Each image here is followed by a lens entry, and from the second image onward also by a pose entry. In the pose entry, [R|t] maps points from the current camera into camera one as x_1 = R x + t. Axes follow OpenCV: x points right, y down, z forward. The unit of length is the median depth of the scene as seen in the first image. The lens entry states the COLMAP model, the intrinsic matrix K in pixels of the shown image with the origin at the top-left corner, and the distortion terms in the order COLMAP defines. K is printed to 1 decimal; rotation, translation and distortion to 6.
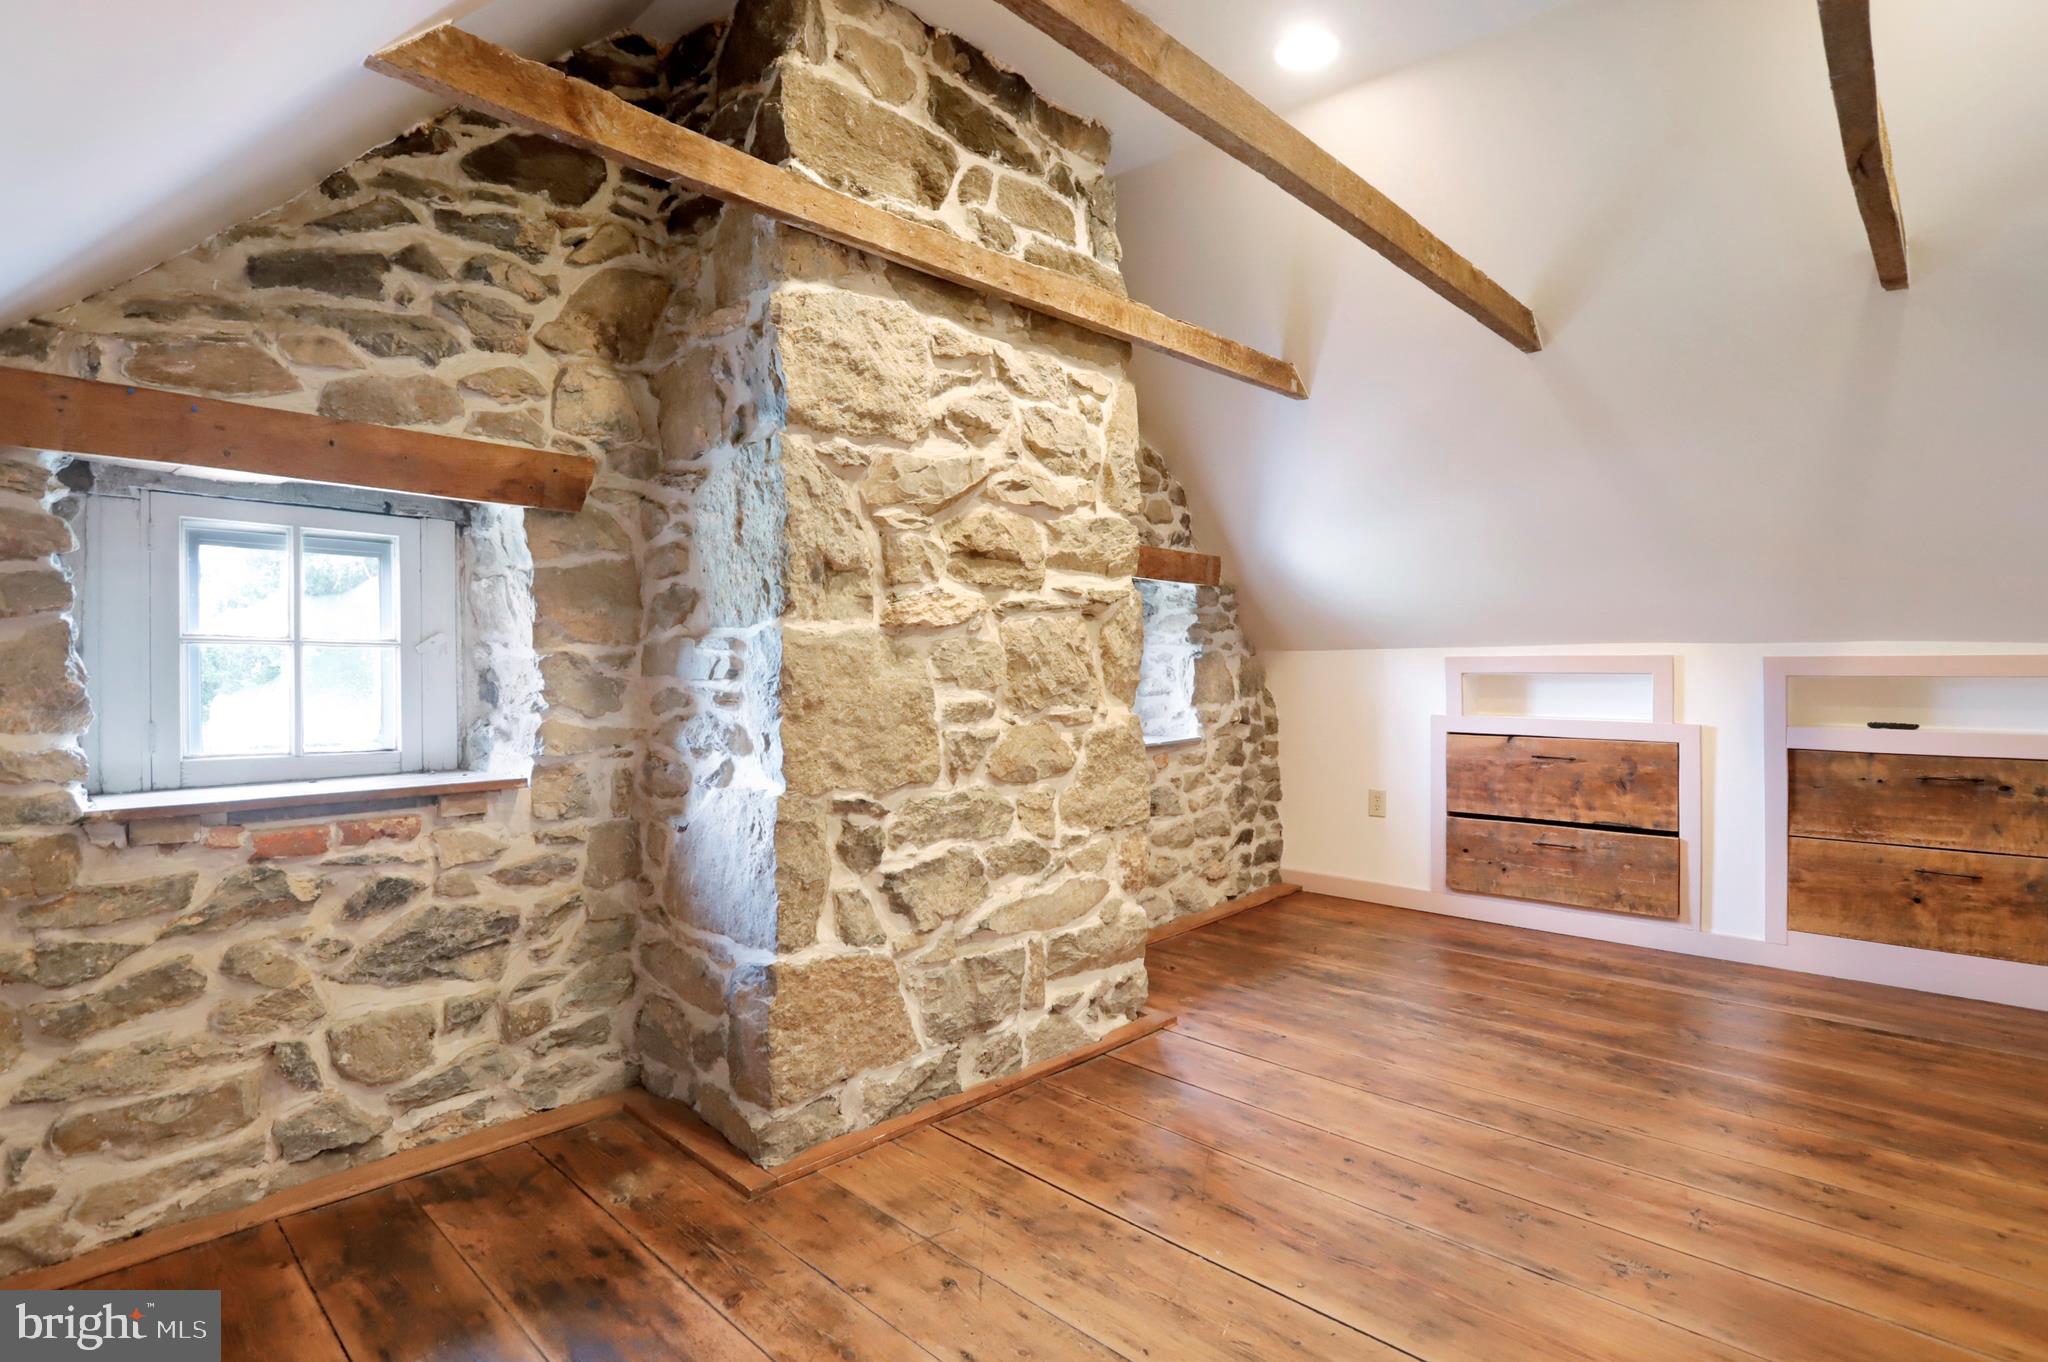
lens RADIAL K [[1074.8, 0, 1101.5], [0, 1074.8, 664.9], [0, 0, 1]] dist [-0.028329, 0.000820]
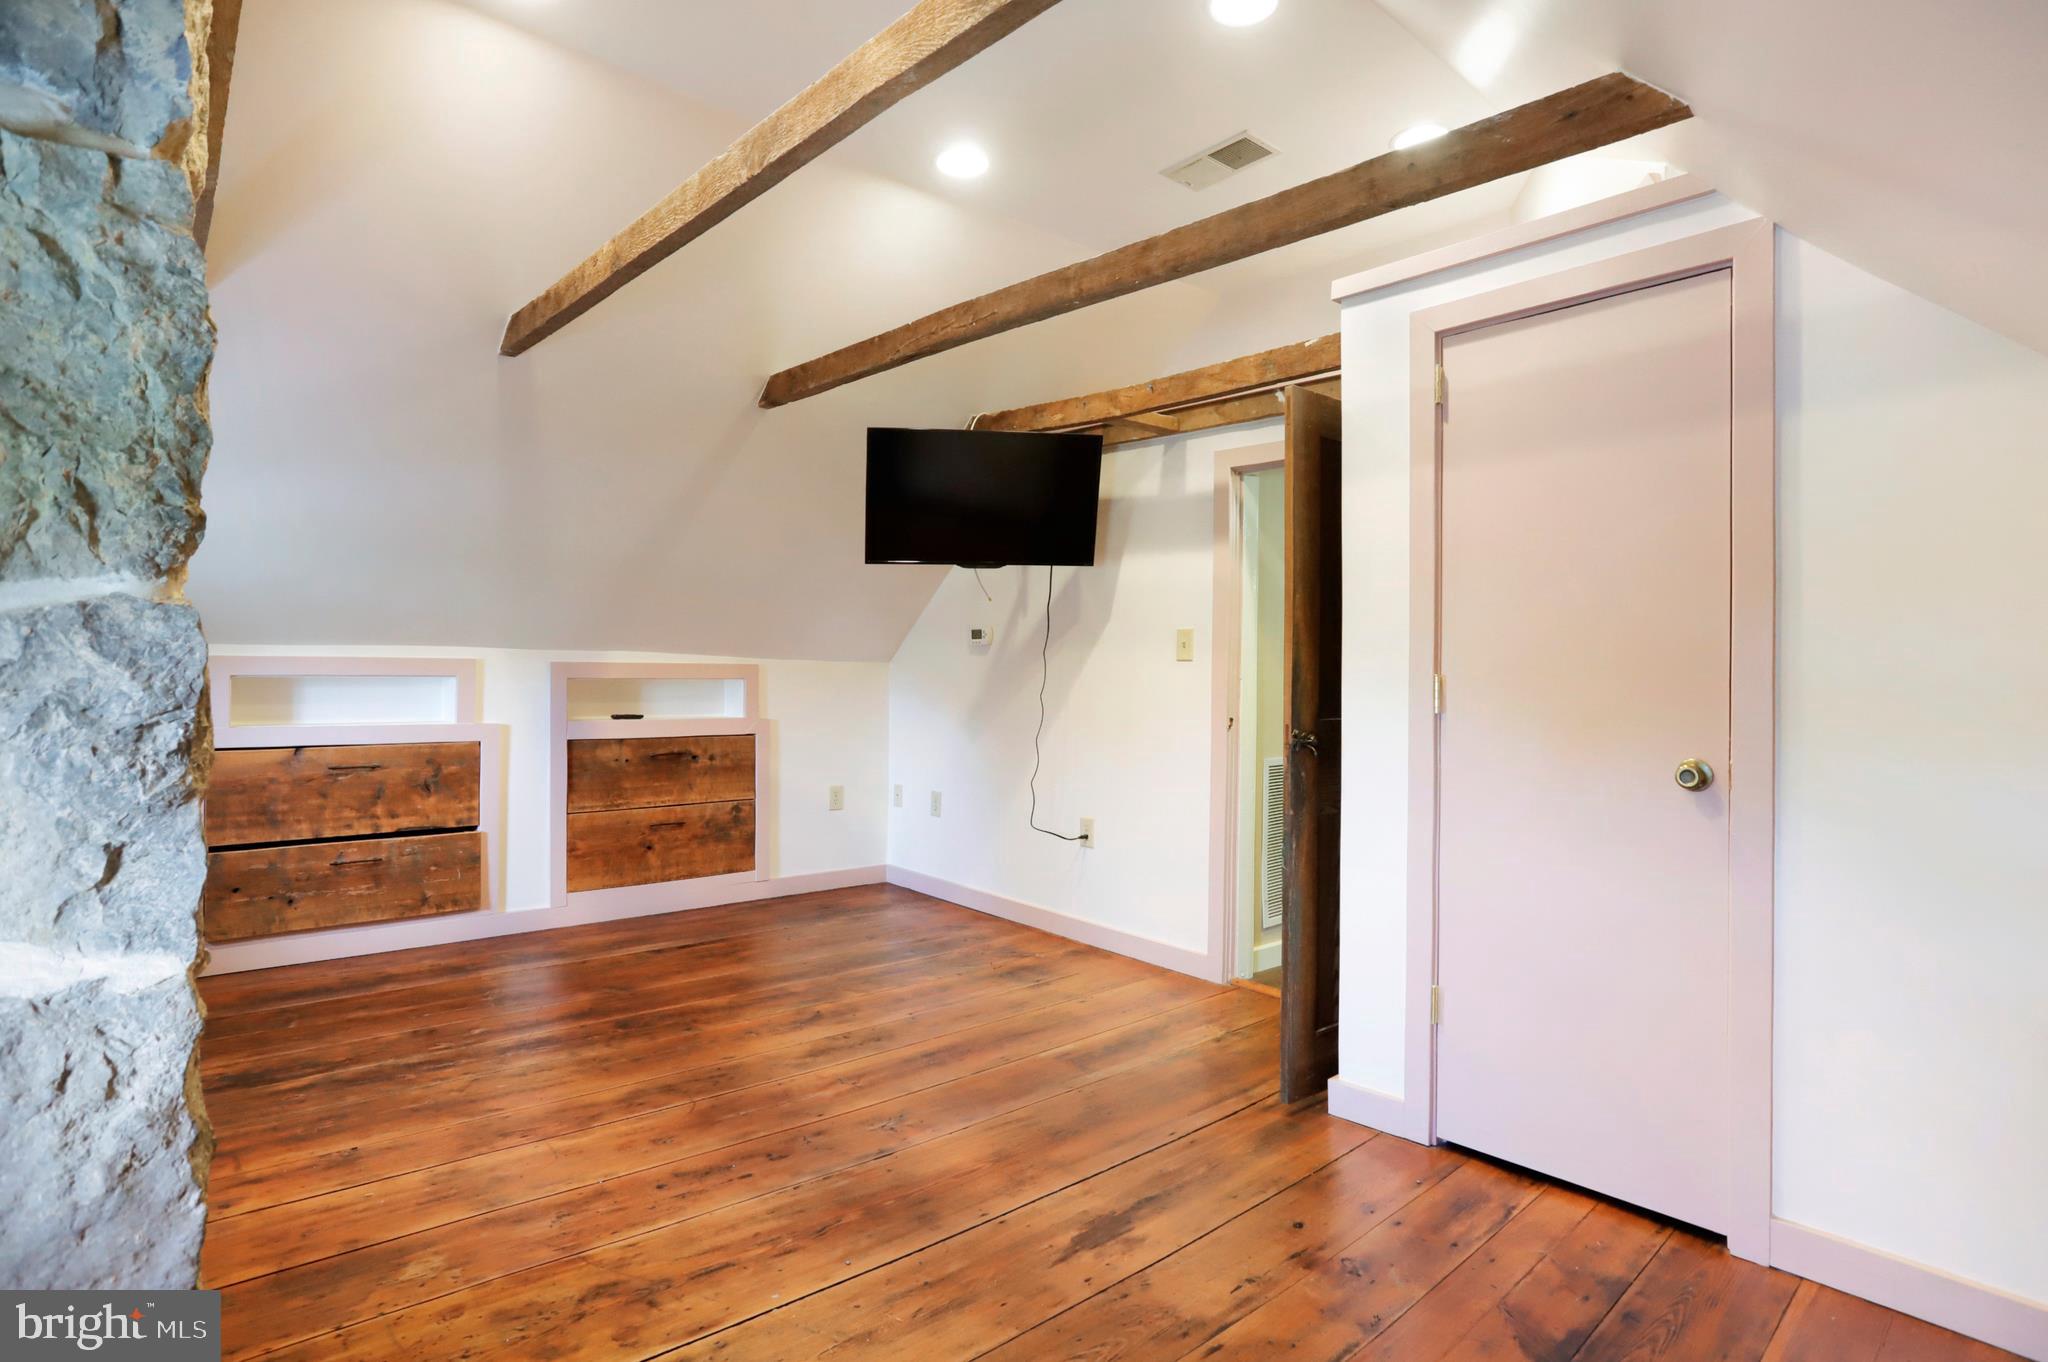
lens RADIAL K [[1003.7, 0, 1028.7], [0, 1003.7, 679.8], [0, 0, 1]] dist [-0.049583, 0.013842]
pose [[0.134493, -0.007884, 0.990883, -0.381448], [-0.014607, 0.999844, 0.009938, -0.006522], [-0.990807, -0.015810, 0.134357, 0.348140]]
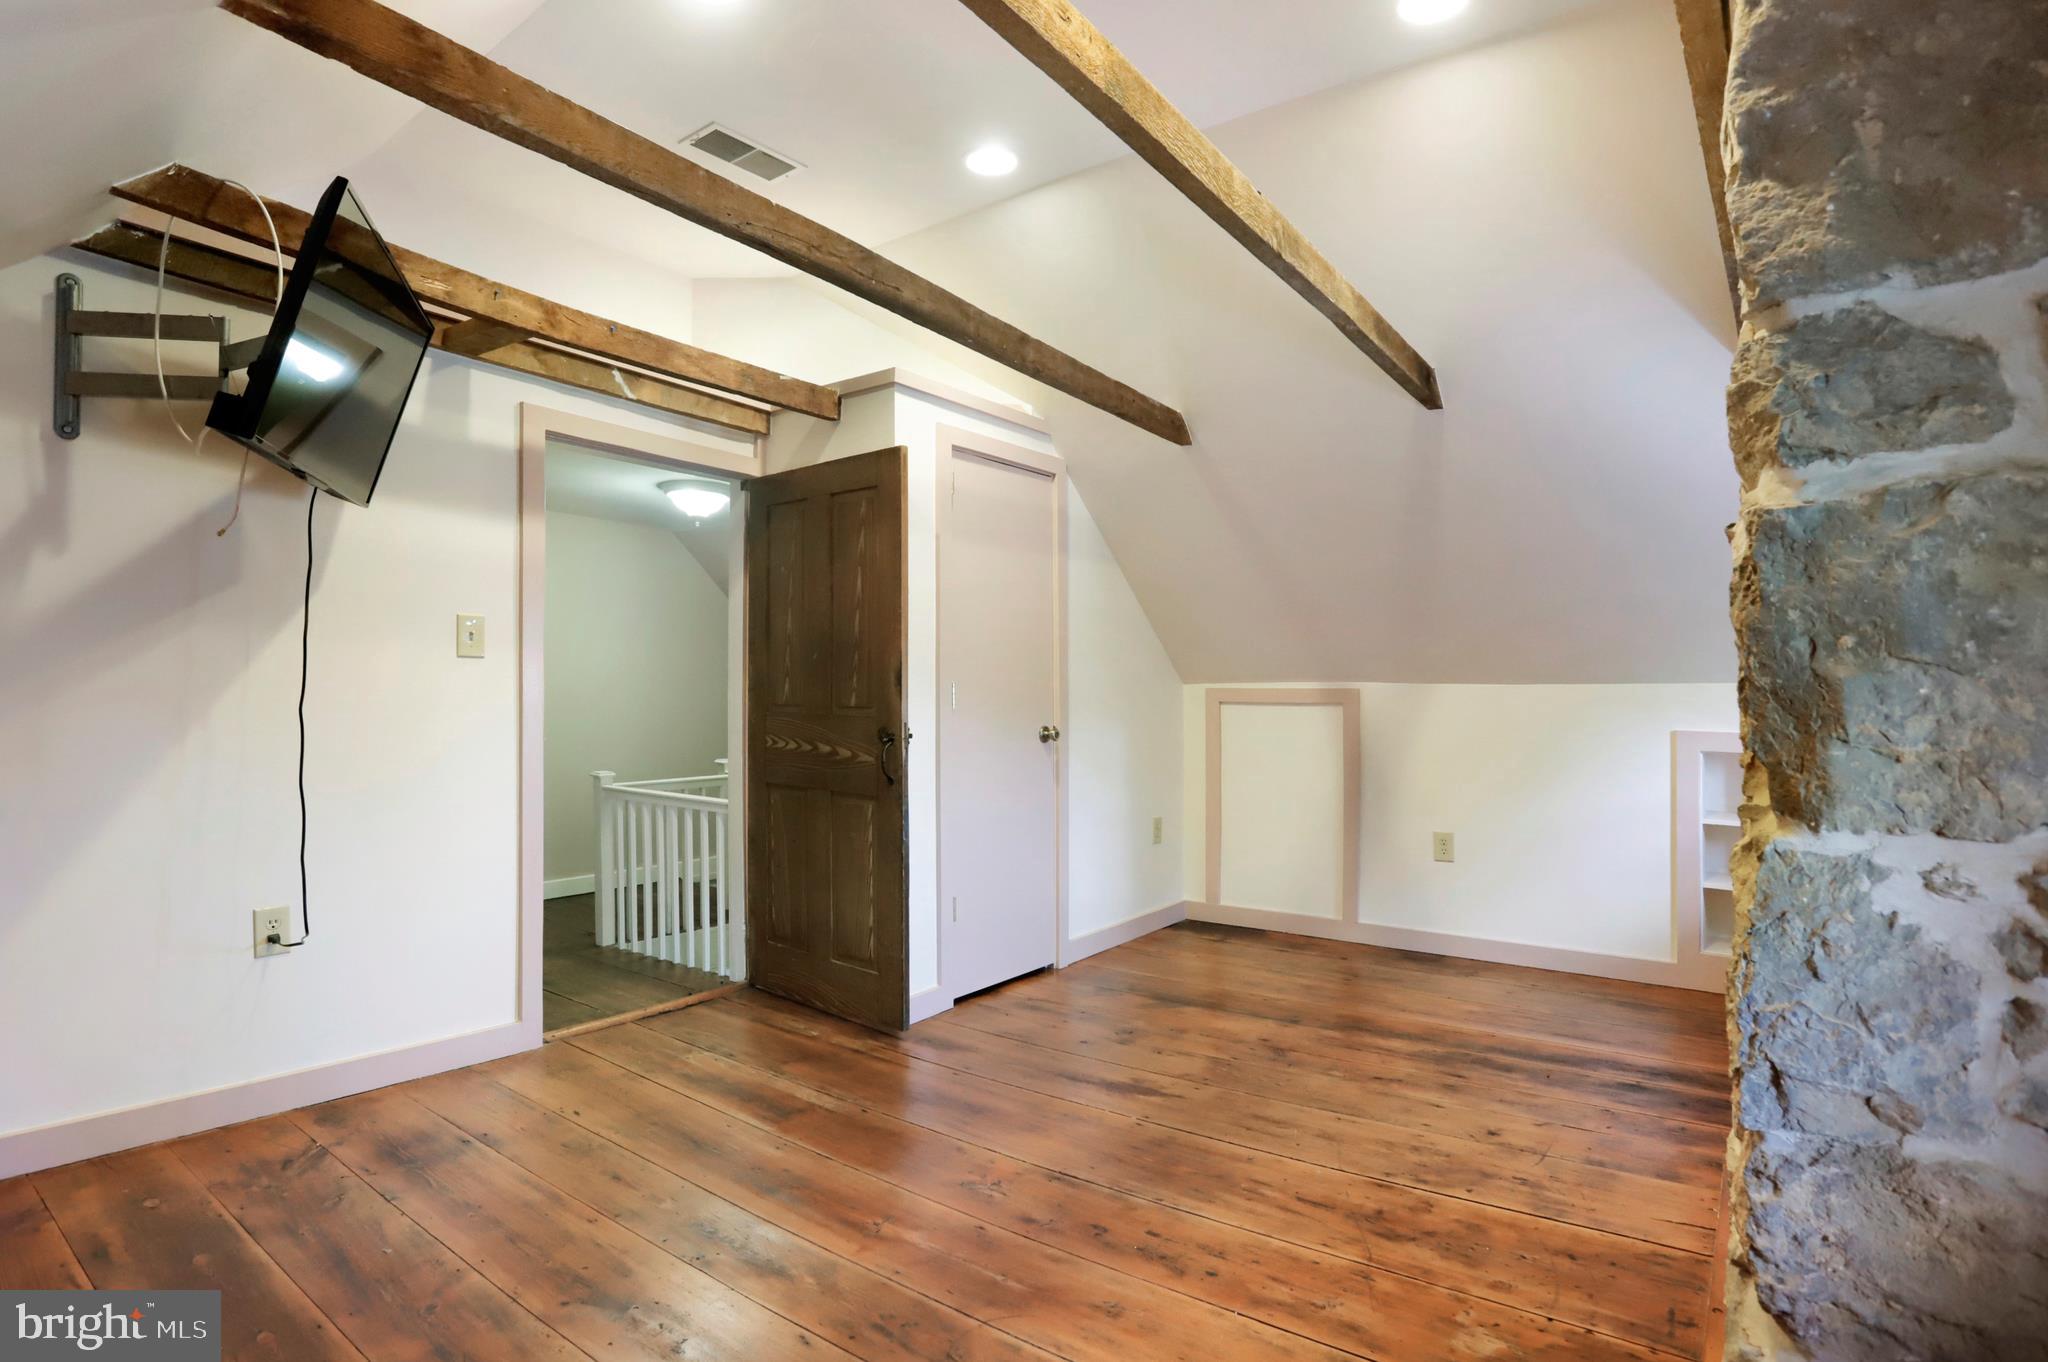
lens RADIAL K [[1003.7, 0, 1017.4], [0, 1003.7, 677.7], [0, 0, 1]] dist [-0.049583, 0.013842]
pose [[-0.999568, -0.020159, -0.021380, 0.260921], [-0.019952, 0.999752, -0.009851, -0.003463], [0.021574, -0.009420, -0.999723, 1.127355]]
